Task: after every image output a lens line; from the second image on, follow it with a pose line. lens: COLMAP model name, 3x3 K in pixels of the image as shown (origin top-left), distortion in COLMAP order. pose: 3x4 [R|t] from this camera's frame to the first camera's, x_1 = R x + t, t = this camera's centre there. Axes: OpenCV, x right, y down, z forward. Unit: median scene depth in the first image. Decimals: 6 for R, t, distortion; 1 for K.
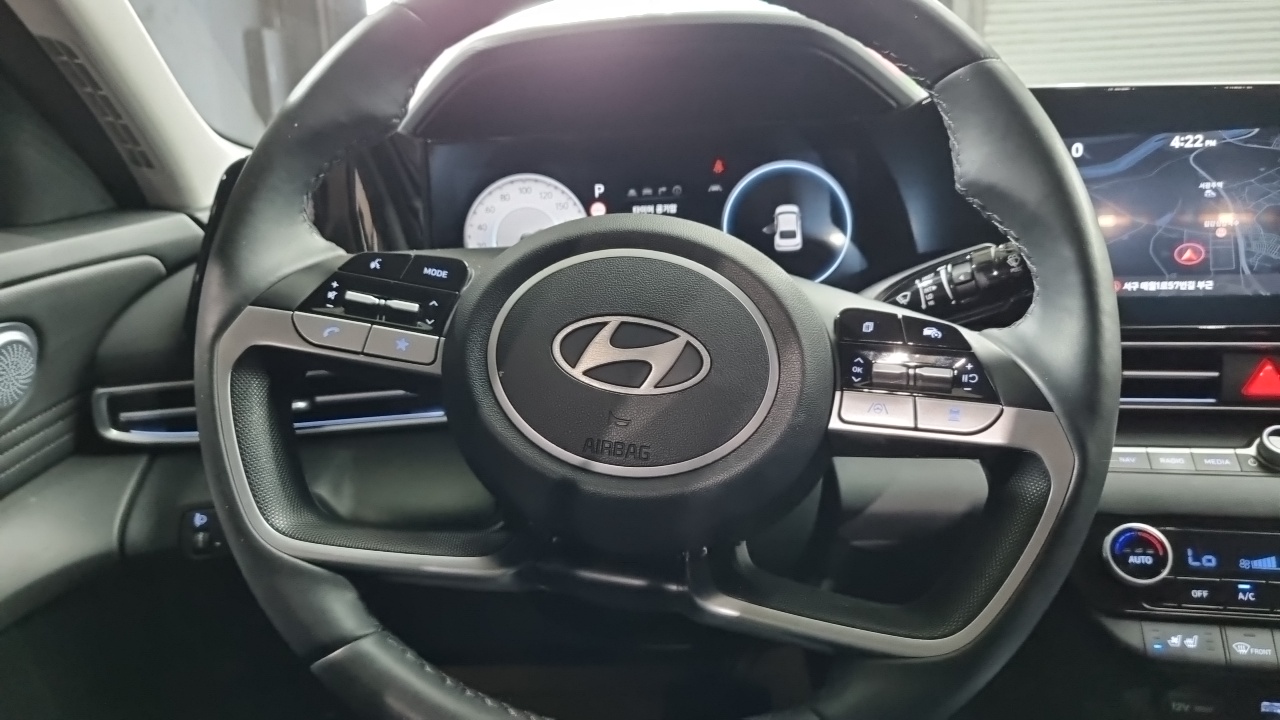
lens RADIAL K [[956.0, 0, 640.3], [0, 956.0, 364.4], [0, 0, 1]] dist [0.004211, -0.011850]
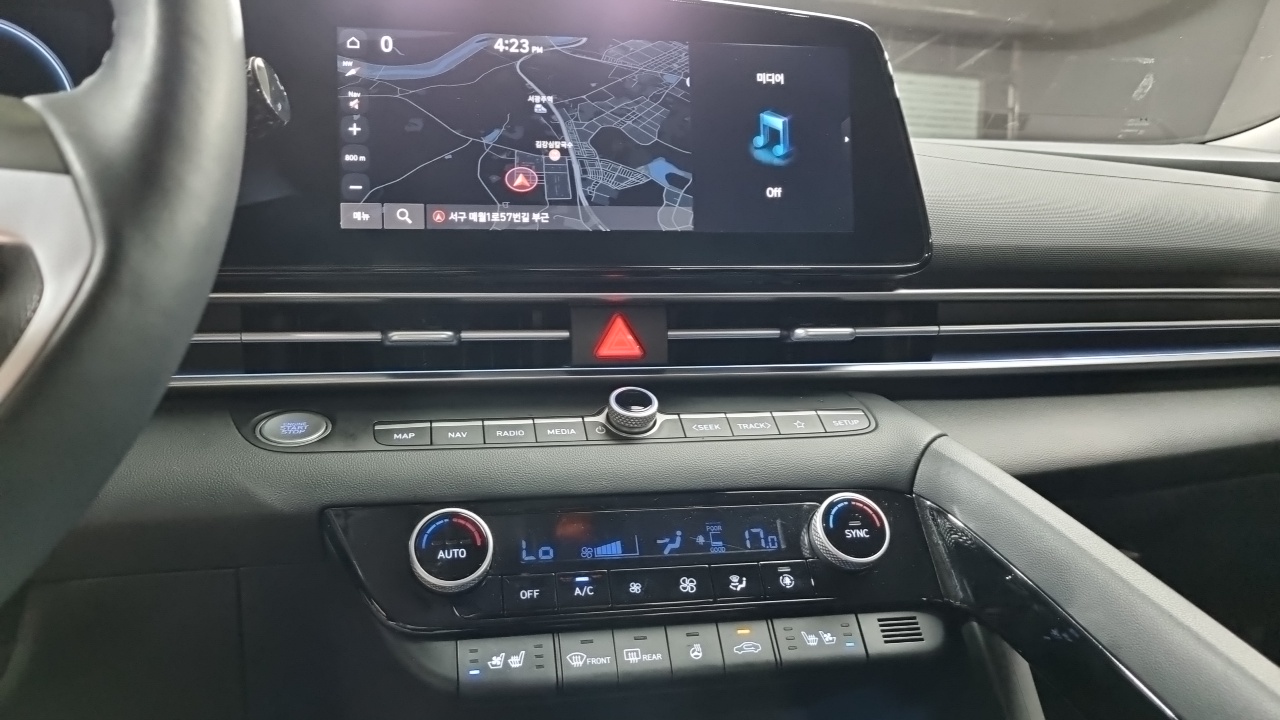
lens RADIAL K [[956.0, 0, 639.0], [0, 956.0, 357.5], [0, 0, 1]] dist [0.004211, -0.011850]
pose [[0.909821, 0.026806, 0.414135, 0.334328], [0.040840, 0.987284, -0.153628, 0.168990], [-0.412987, 0.156687, 0.897157, 0.247152]]
